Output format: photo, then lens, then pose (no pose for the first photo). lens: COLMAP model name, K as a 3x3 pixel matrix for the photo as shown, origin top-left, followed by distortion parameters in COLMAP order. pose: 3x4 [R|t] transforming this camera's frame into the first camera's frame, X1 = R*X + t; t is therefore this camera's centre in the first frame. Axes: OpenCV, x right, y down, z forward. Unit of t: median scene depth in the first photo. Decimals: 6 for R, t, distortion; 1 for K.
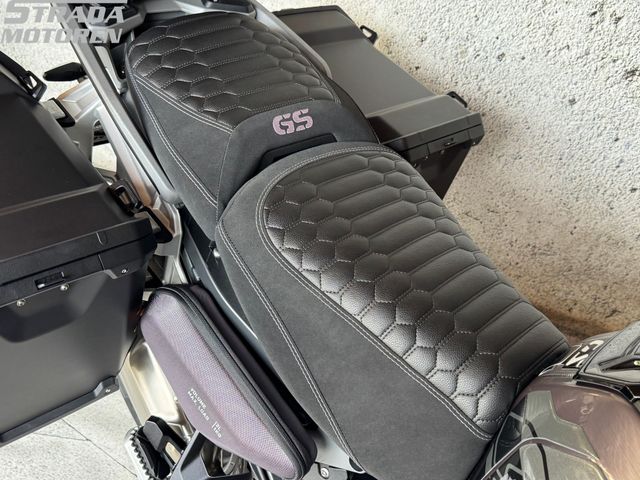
lens RADIAL K [[629.3, 0, 313.4], [0, 629.3, 244.4], [0, 0, 1]] dist [0.003303, 0.000000]
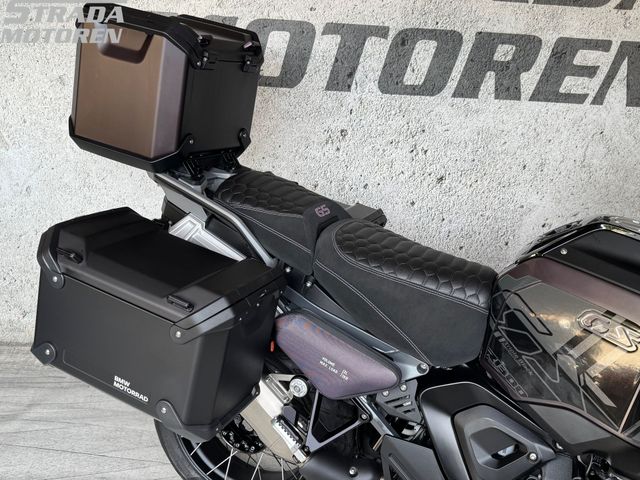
lens RADIAL K [[629.3, 0, 321.5], [0, 629.3, 244.6], [0, 0, 1]] dist [0.003303, 0.000000]
pose [[0.907404, -0.199645, 0.369811, -0.441051], [0.303951, 0.919455, -0.249432, 0.212800], [-0.290226, 0.338740, 0.894999, -0.371036]]
